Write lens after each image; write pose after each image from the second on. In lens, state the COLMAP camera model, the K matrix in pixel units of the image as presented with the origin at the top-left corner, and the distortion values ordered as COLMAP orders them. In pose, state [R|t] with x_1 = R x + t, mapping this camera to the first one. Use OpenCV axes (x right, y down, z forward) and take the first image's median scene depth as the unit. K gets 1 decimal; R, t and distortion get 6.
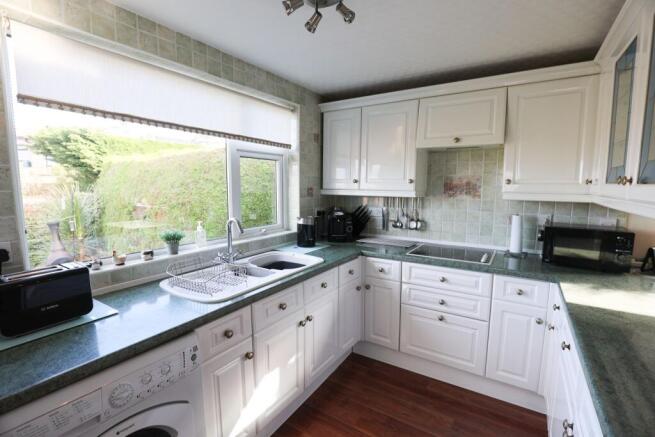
lens RADIAL K [[303.7, 0, 326.3], [0, 303.7, 218.7], [0, 0, 1]] dist [-0.015088, -0.000136]
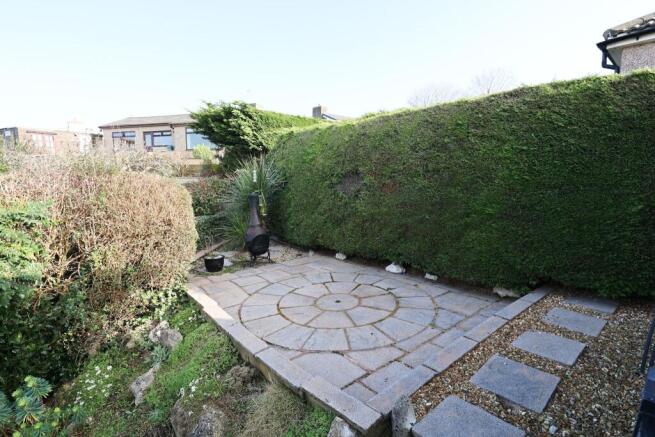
lens RADIAL K [[326.9, 0, 327.3], [0, 326.9, 219.4], [0, 0, 1]] dist [-0.026870, -0.000261]
pose [[0.959535, 0.044011, -0.278130, -0.671530], [-0.036970, 0.998850, 0.030514, 0.077529], [0.279153, -0.018997, 0.960059, 0.182435]]
